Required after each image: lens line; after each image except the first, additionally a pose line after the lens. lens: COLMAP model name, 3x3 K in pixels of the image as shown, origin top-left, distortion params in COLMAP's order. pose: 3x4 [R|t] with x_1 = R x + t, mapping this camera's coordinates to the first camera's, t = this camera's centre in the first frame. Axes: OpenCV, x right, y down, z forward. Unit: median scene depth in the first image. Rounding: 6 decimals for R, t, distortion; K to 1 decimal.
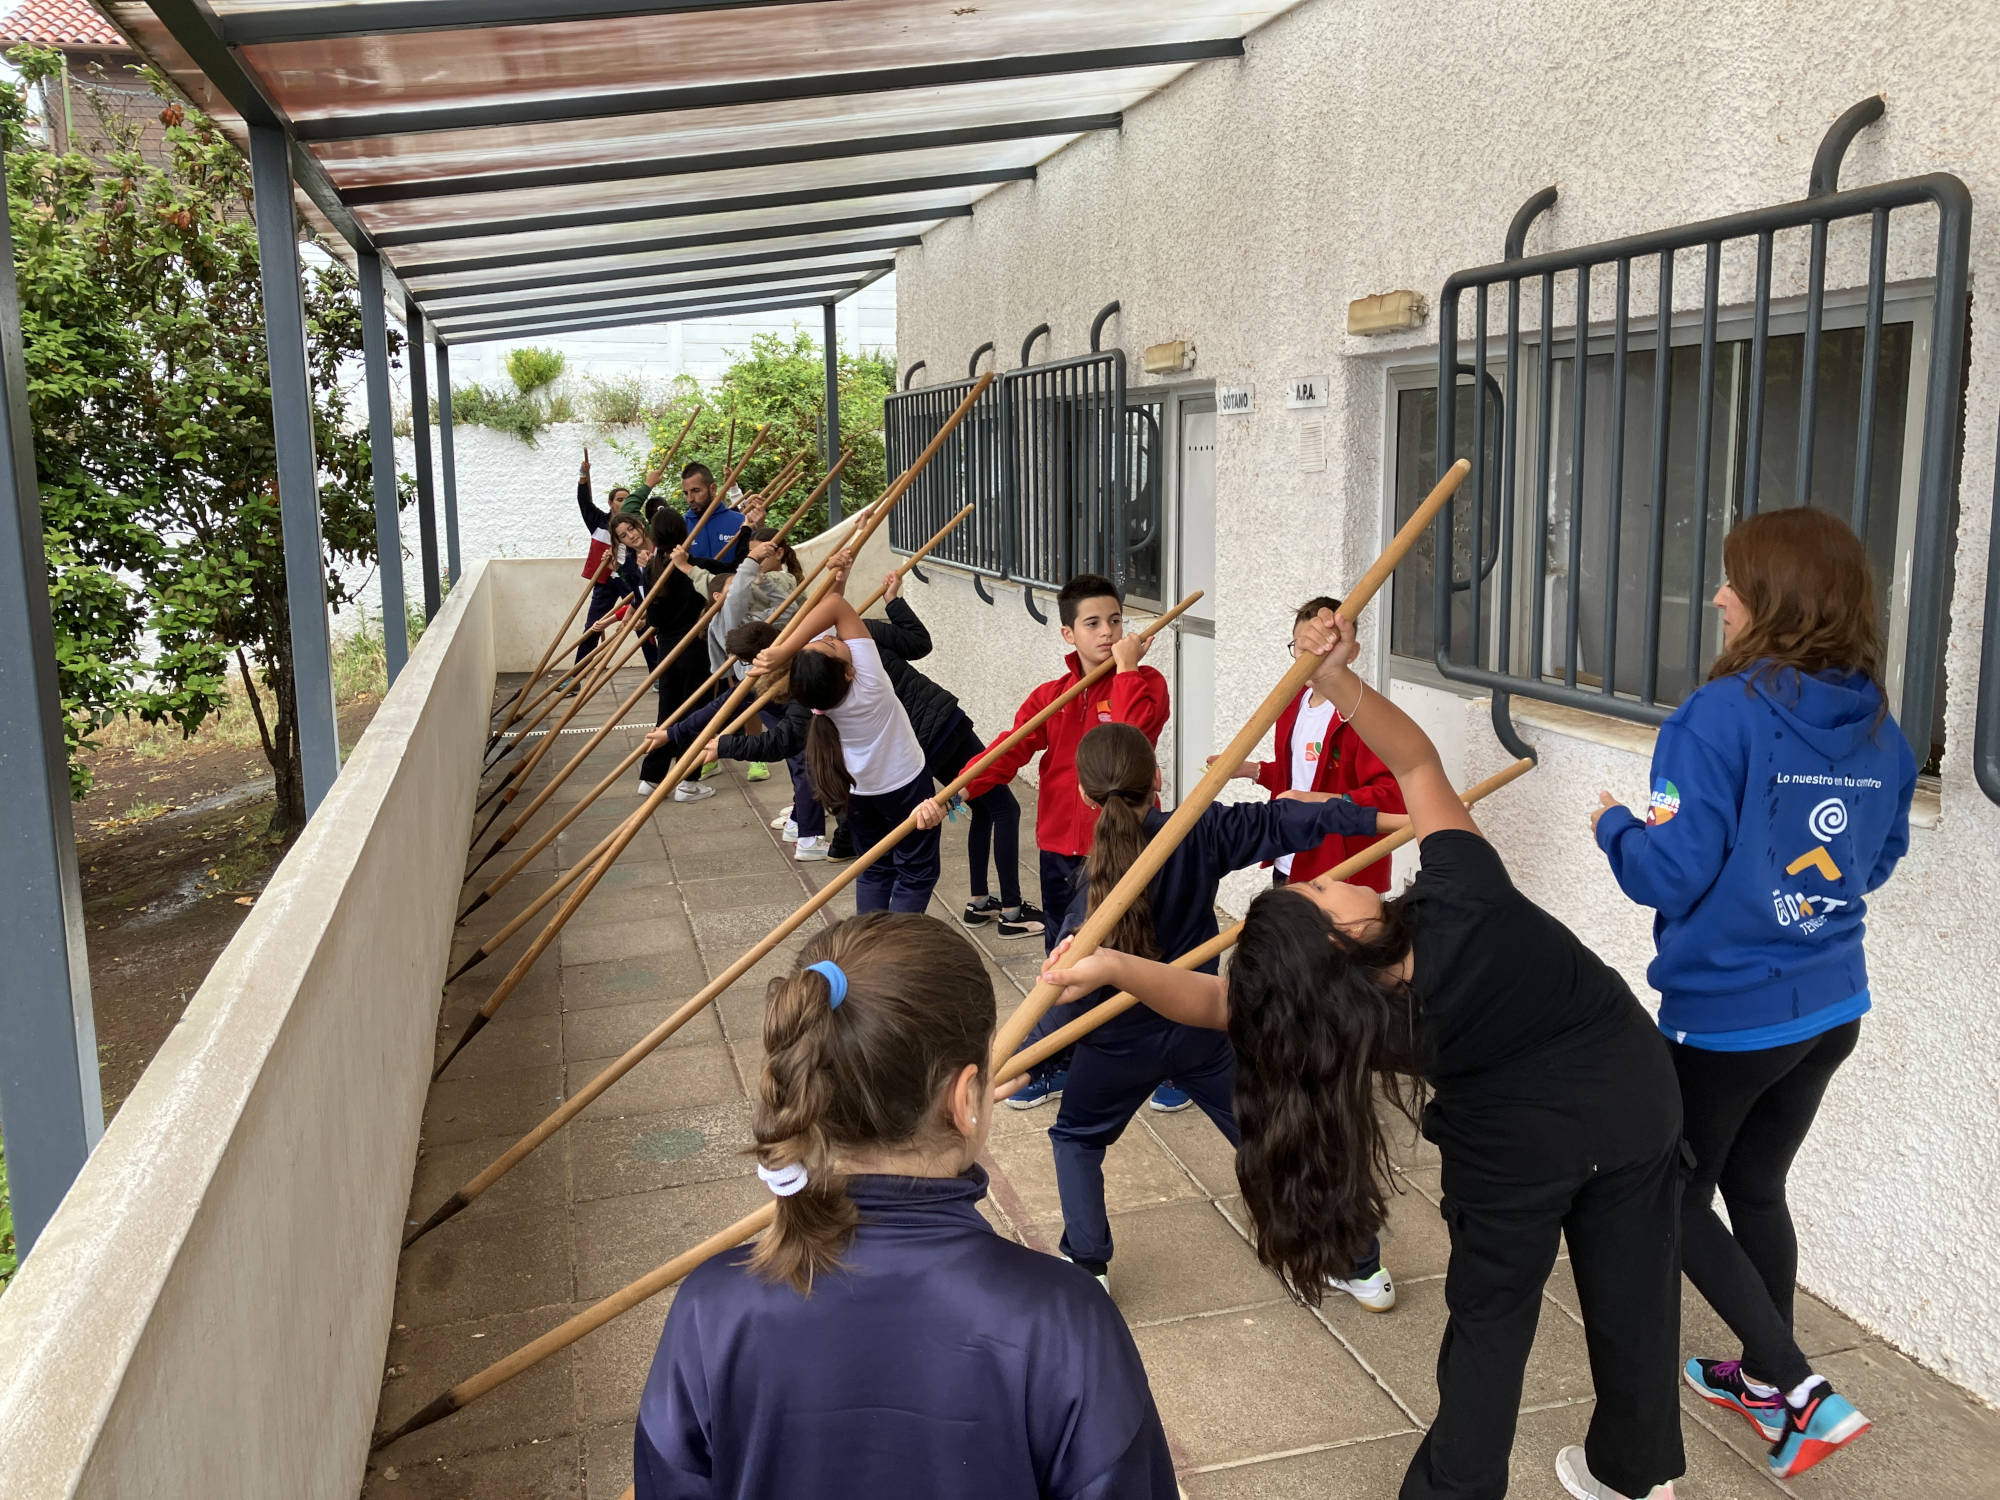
lens RADIAL K [[1670.0, 0, 991.2], [0, 1670.0, 745.9], [0, 0, 1]] dist [0.032572, -0.024478]
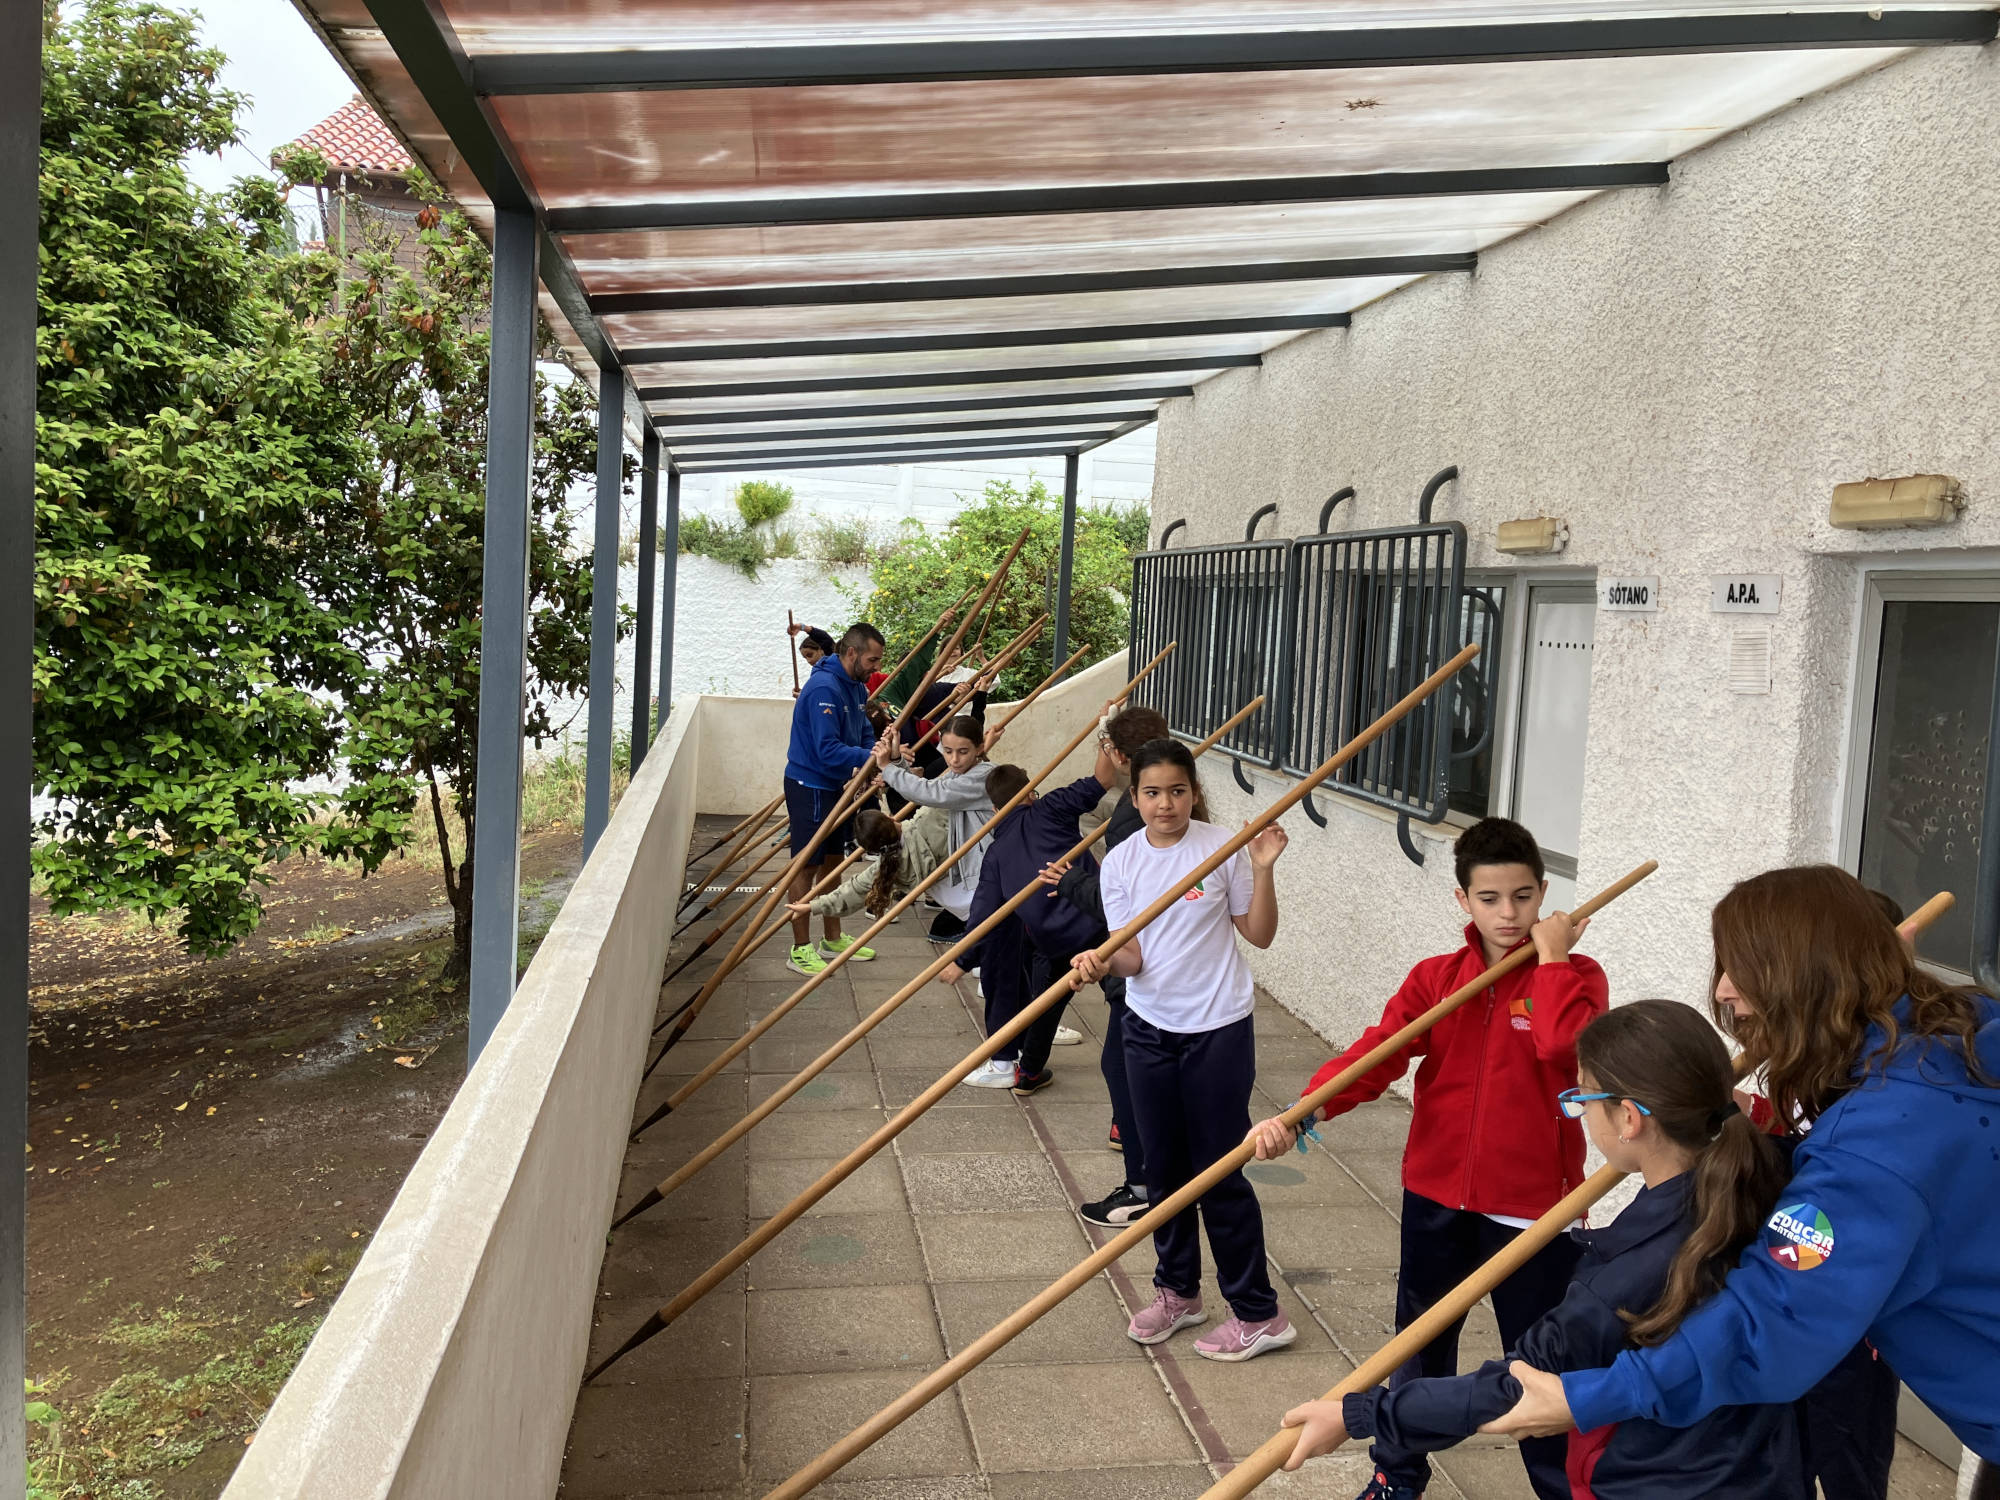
lens RADIAL K [[1670.0, 0, 1000.1], [0, 1670.0, 745.1], [0, 0, 1]] dist [0.032572, -0.024478]
pose [[0.991711, 0.075248, -0.104147, -0.050286], [-0.084167, 0.992899, -0.084068, -0.031096], [0.097081, 0.092137, 0.991003, 0.132781]]
